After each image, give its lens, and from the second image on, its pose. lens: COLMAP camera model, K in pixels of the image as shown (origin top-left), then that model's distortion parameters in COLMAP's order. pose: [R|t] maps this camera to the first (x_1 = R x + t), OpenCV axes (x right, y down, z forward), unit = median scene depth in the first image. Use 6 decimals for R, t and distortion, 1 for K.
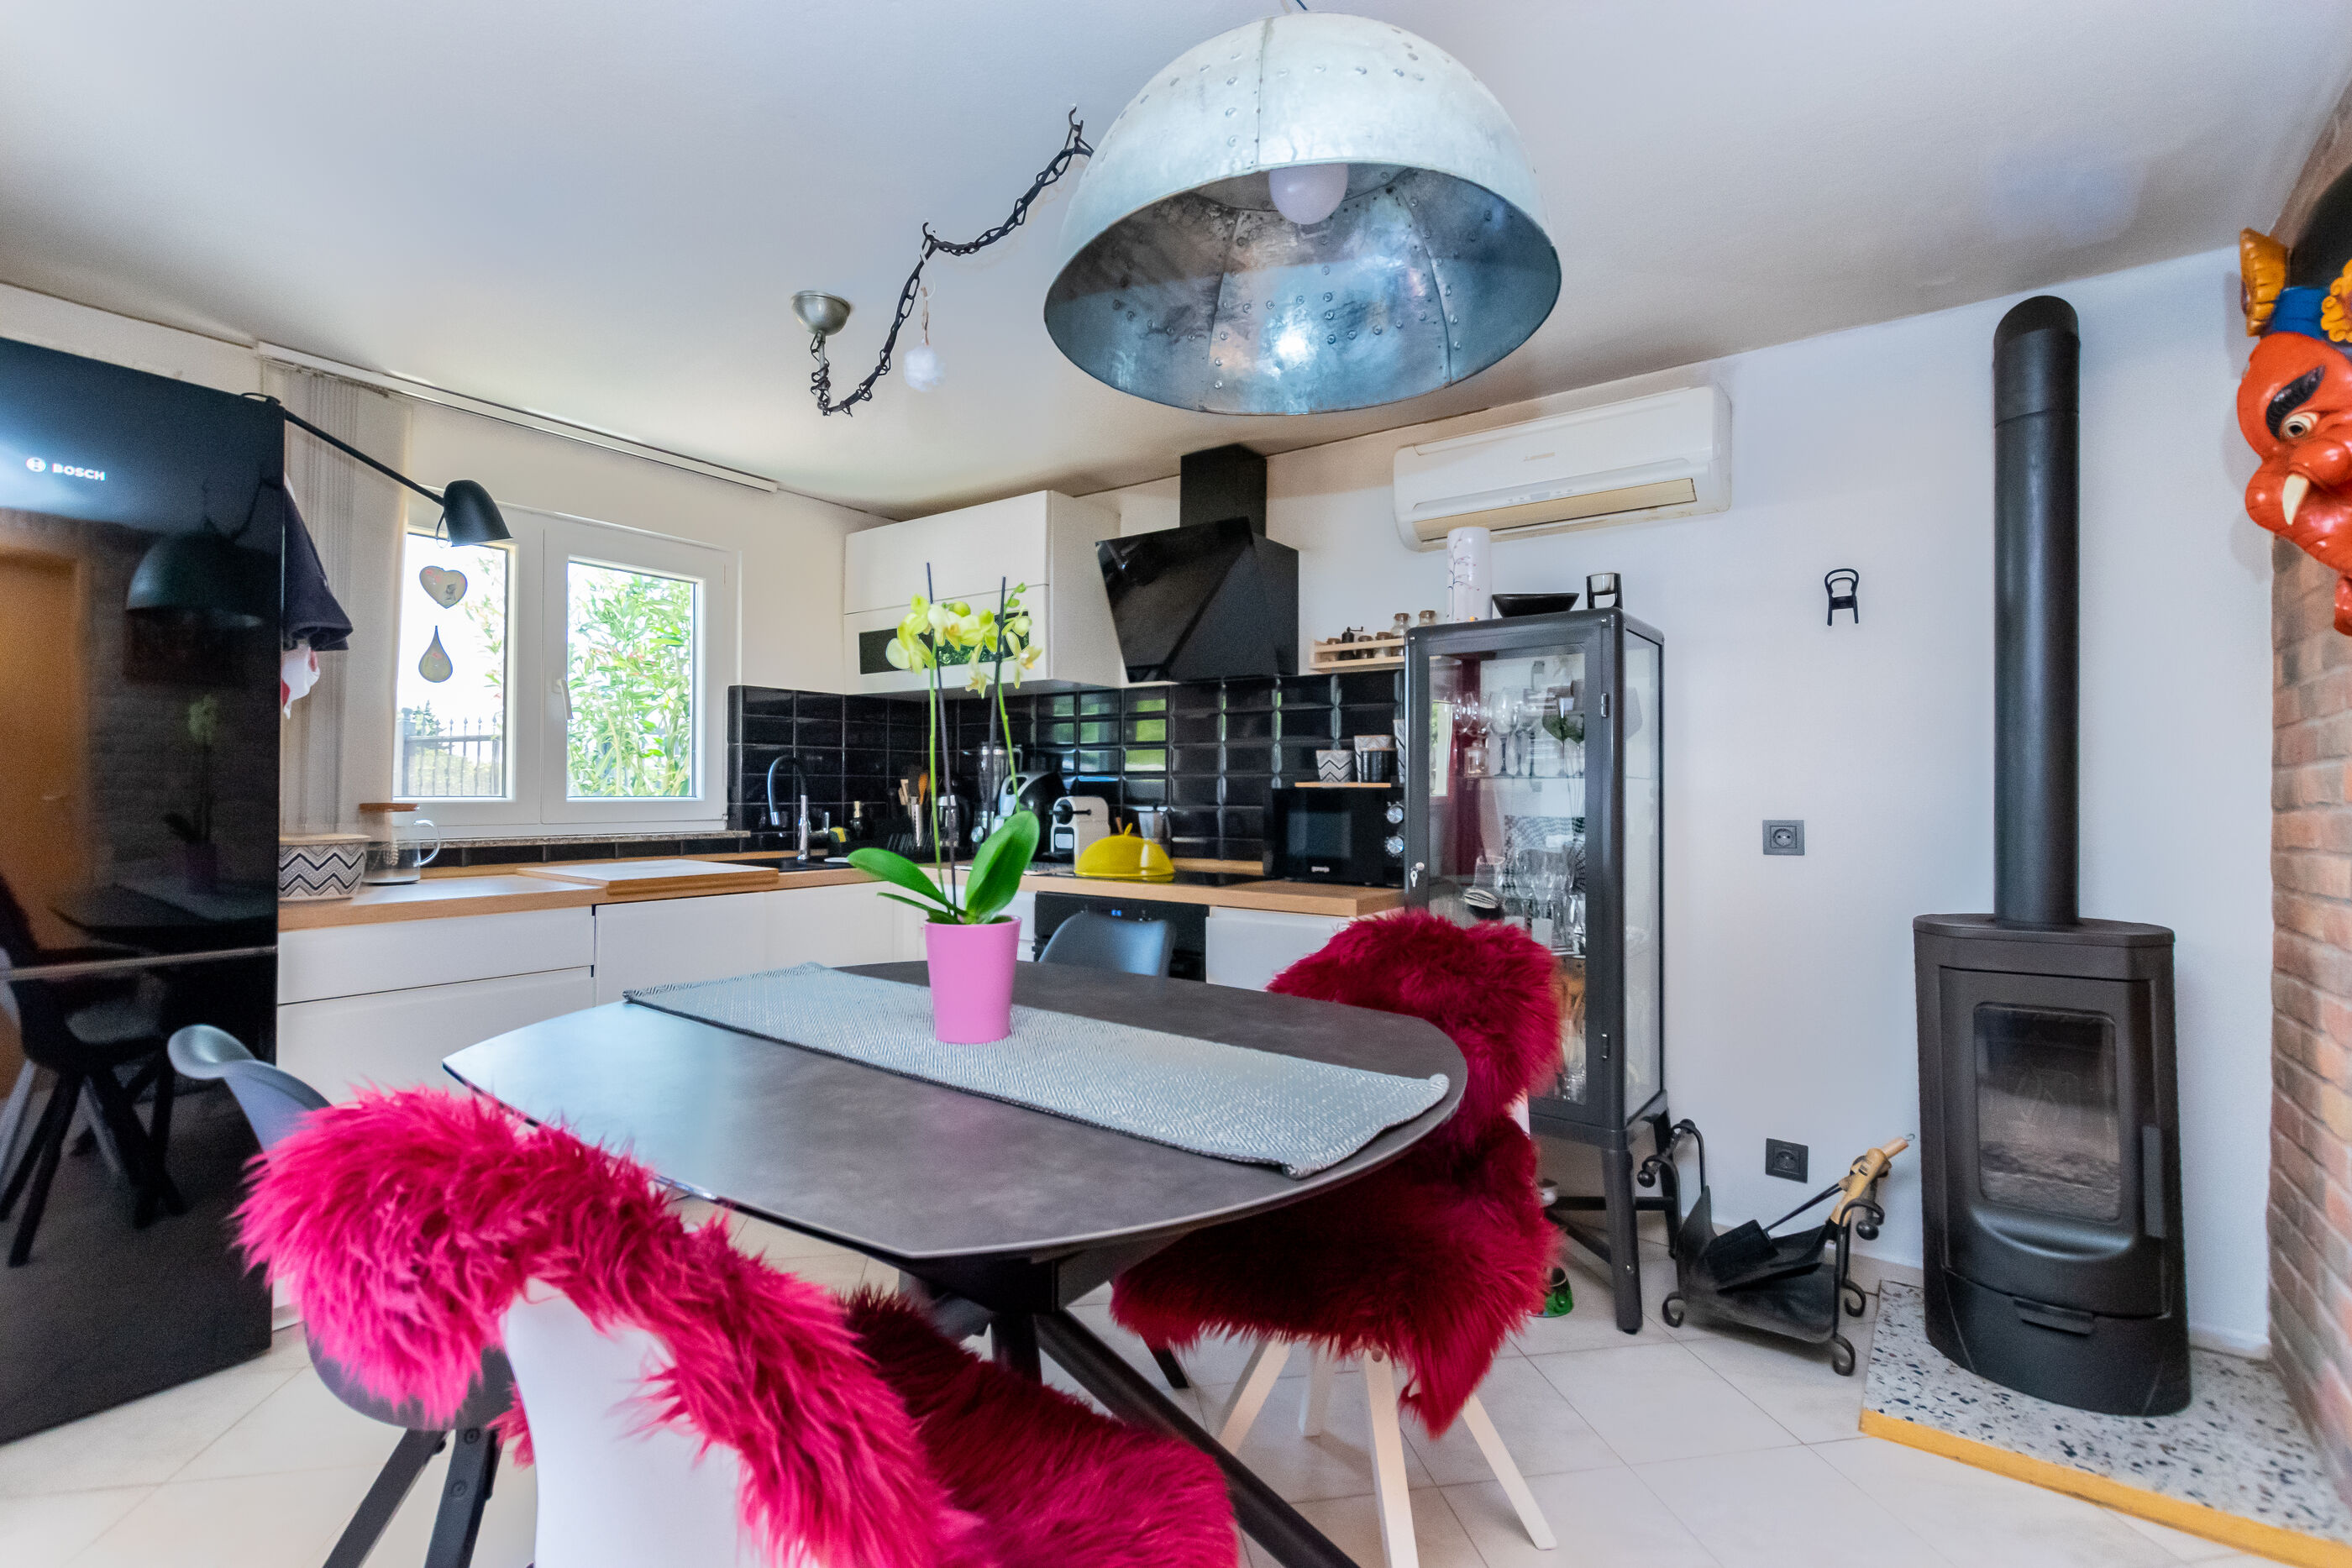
lens RADIAL K [[1027.3, 0, 1153.0], [0, 1027.3, 784.3], [0, 0, 1]] dist [0.005544, -0.002693]
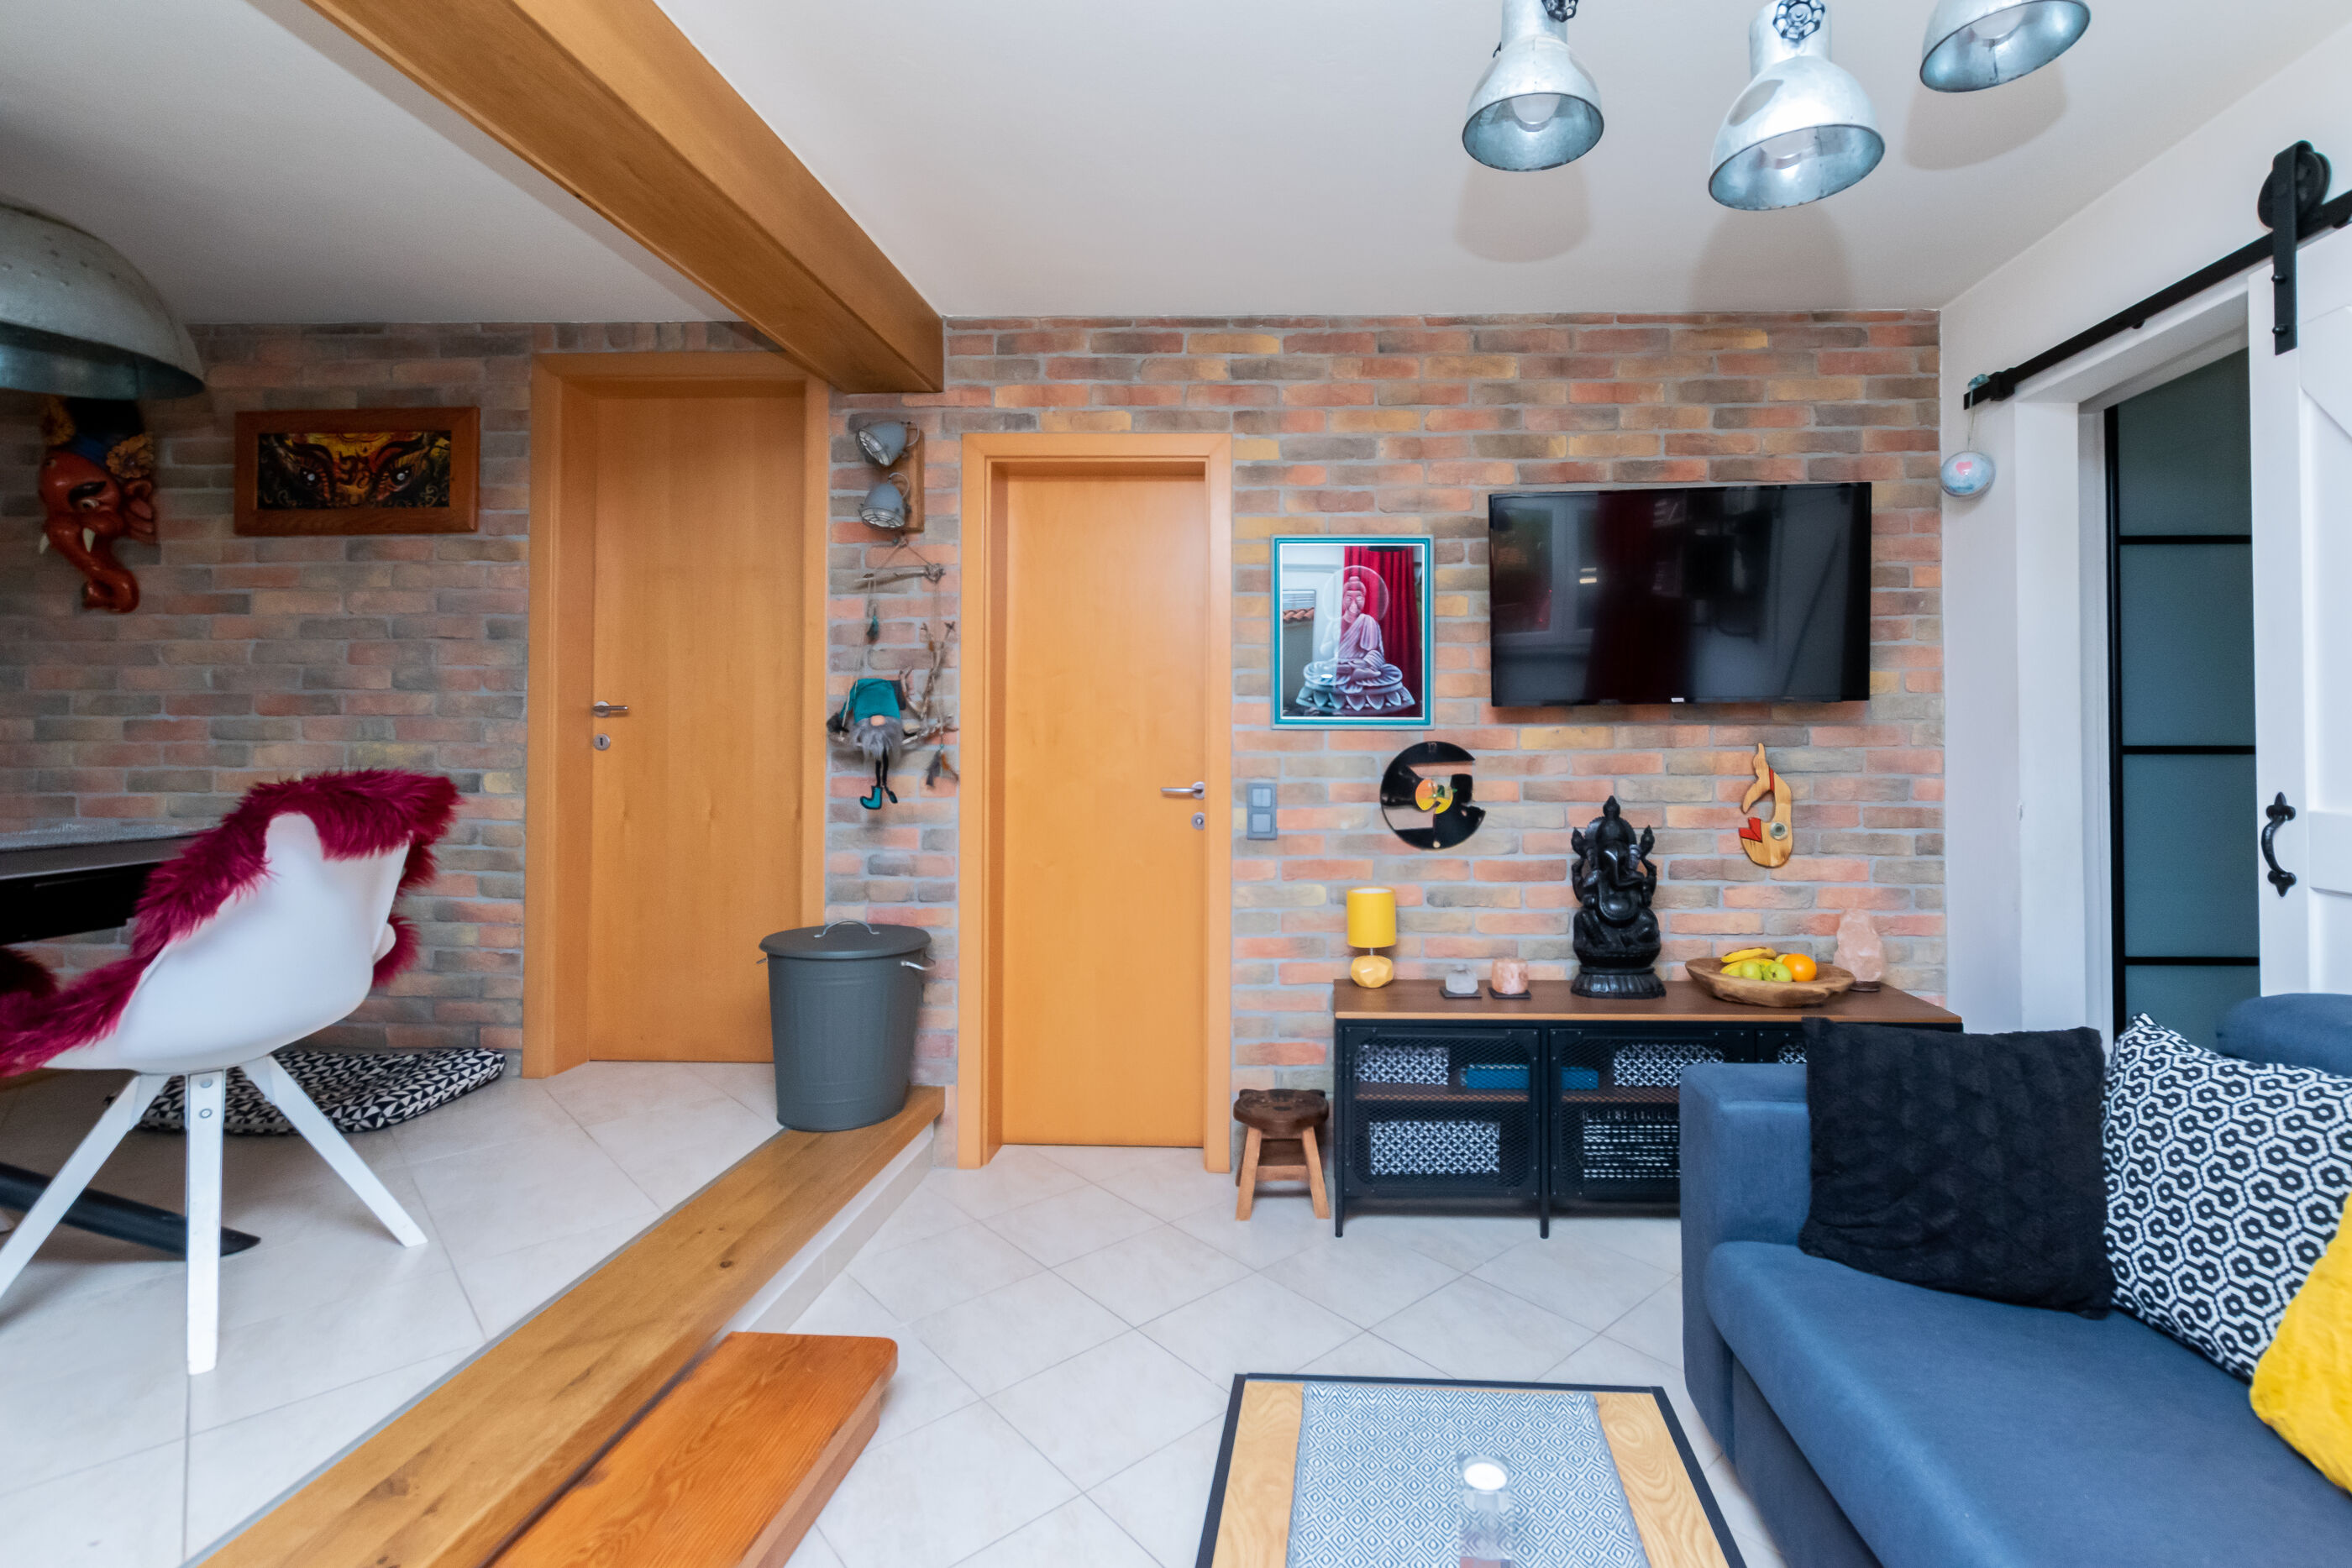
lens RADIAL K [[1027.3, 0, 1341.9], [0, 1027.3, 723.5], [0, 0, 1]] dist [0.005544, -0.002693]
pose [[-0.610379, -0.001228, 0.792109, -0.851648], [-0.013749, 0.999865, -0.009045, 0.030050], [-0.791990, -0.016412, -0.610313, 0.107457]]
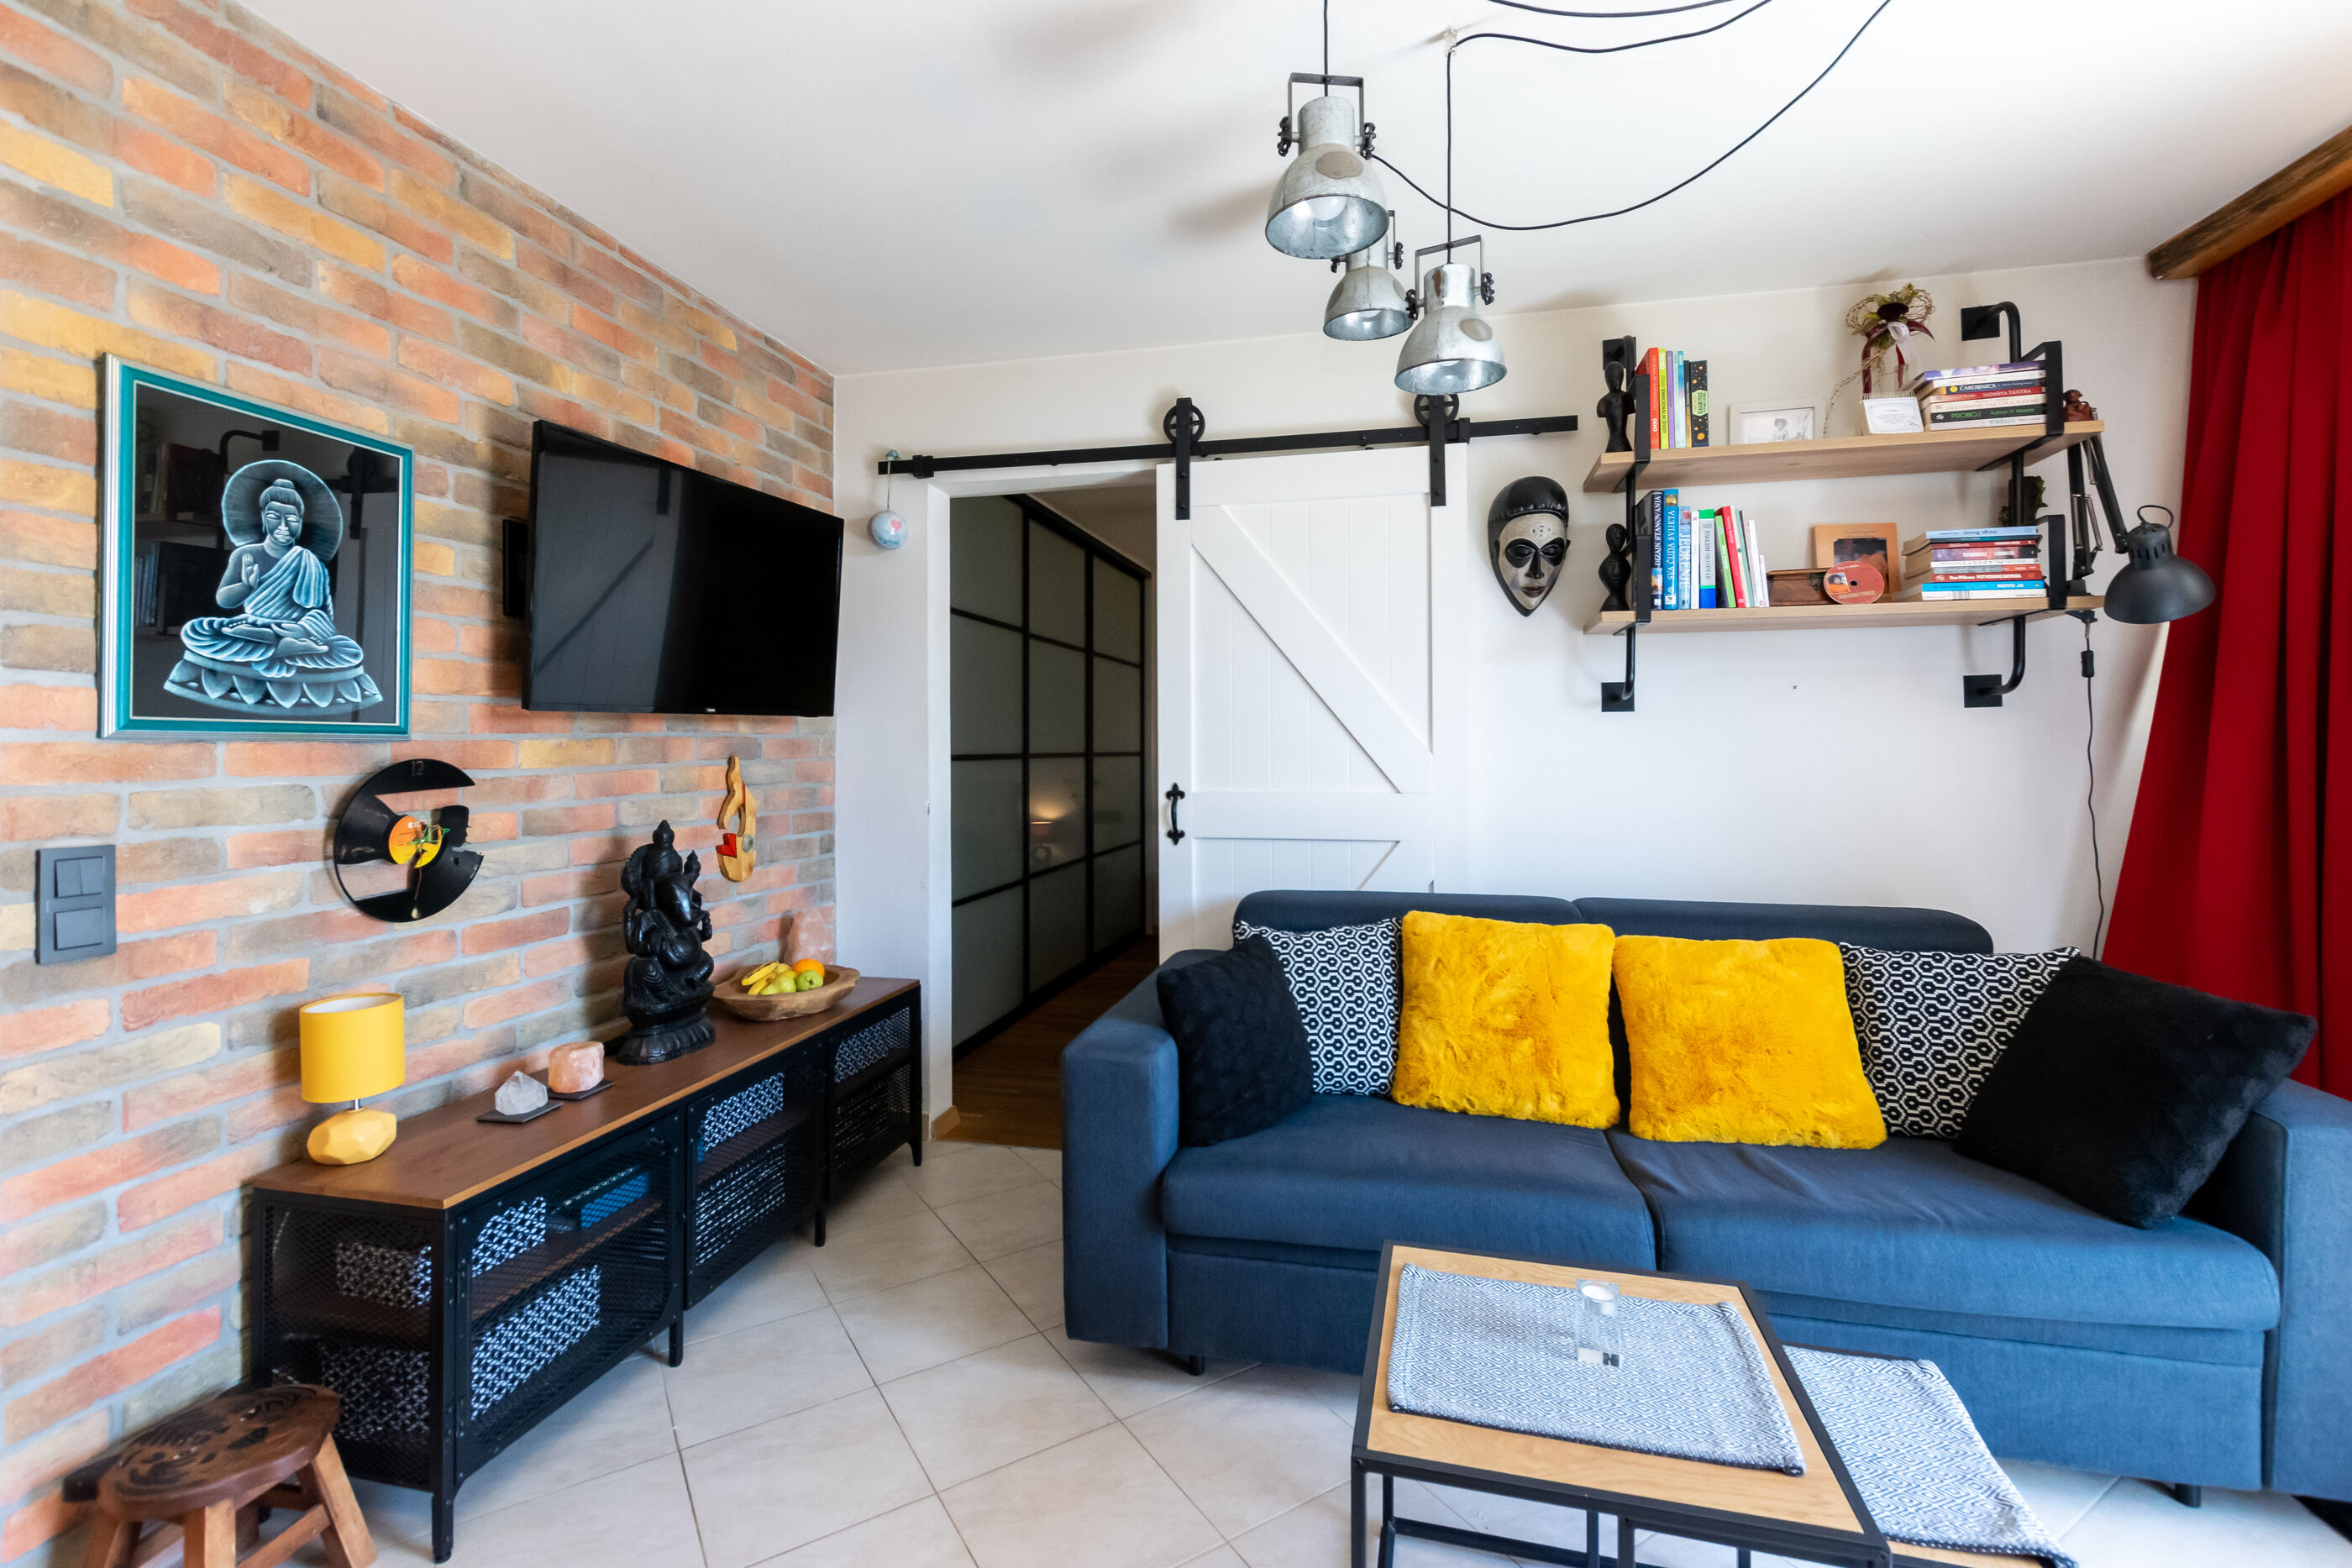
lens RADIAL K [[1027.3, 0, 1151.5], [0, 1027.3, 742.2], [0, 0, 1]] dist [0.005544, -0.002693]
pose [[-0.913201, -0.013947, -0.407272, -0.367088], [-0.008616, 0.999852, -0.014922, 0.031831], [0.407419, -0.010118, -0.913185, 0.207098]]
